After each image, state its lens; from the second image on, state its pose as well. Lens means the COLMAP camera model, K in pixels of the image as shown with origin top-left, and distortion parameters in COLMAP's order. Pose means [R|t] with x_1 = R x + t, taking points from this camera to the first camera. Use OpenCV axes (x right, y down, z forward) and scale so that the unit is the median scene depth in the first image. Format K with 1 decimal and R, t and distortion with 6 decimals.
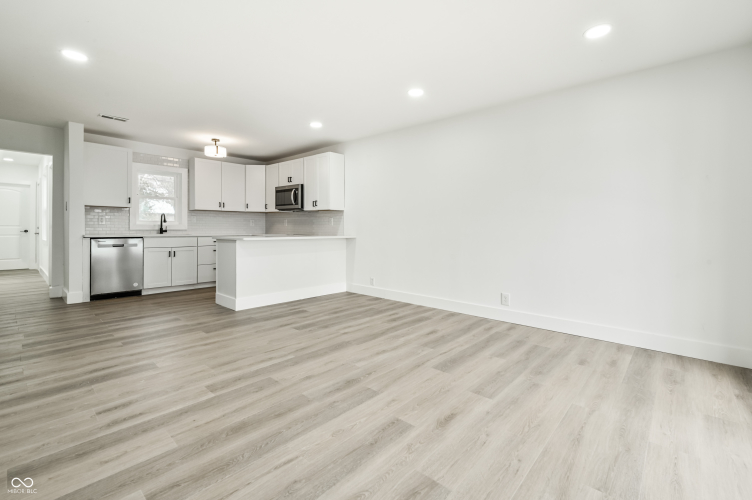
lens RADIAL K [[336.6, 0, 375.7], [0, 336.6, 229.4], [0, 0, 1]] dist [0.000178, -0.000088]
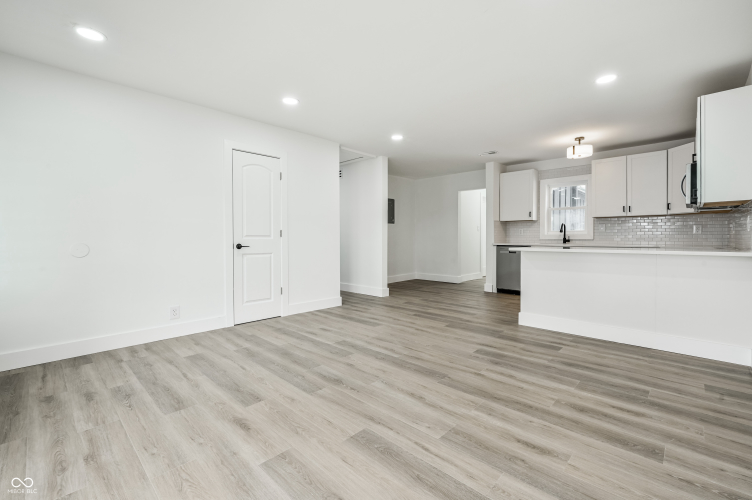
lens RADIAL K [[326.5, 0, 381.2], [0, 326.5, 244.8], [0, 0, 1]] dist [-0.000105, -0.000041]
pose [[-0.018607, 0.016908, -0.999684, 0.762909], [0.001531, 0.999856, 0.016882, -0.000285], [0.999826, -0.001216, -0.018630, 0.922766]]
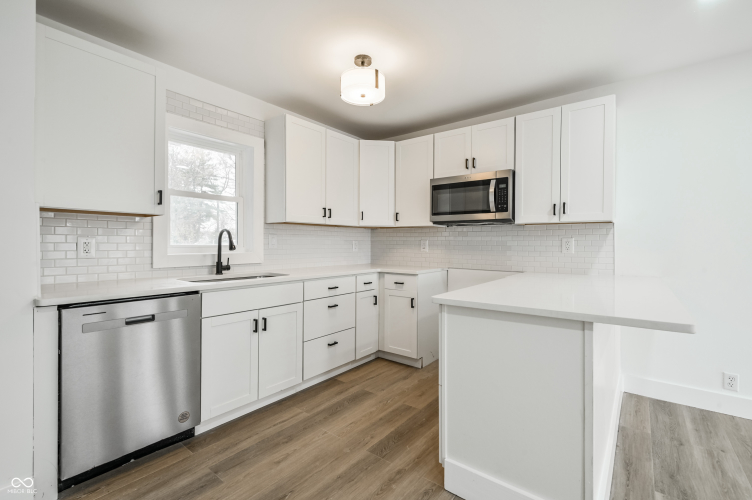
lens RADIAL K [[333.0, 0, 375.3], [0, 333.0, 244.9], [0, 0, 1]] dist [0.002207, 0.000337]
pose [[0.997360, -0.004060, 0.072508, -0.926876], [0.004174, 0.999990, -0.001419, -0.051261], [-0.072501, 0.001718, 0.997367, 1.076891]]
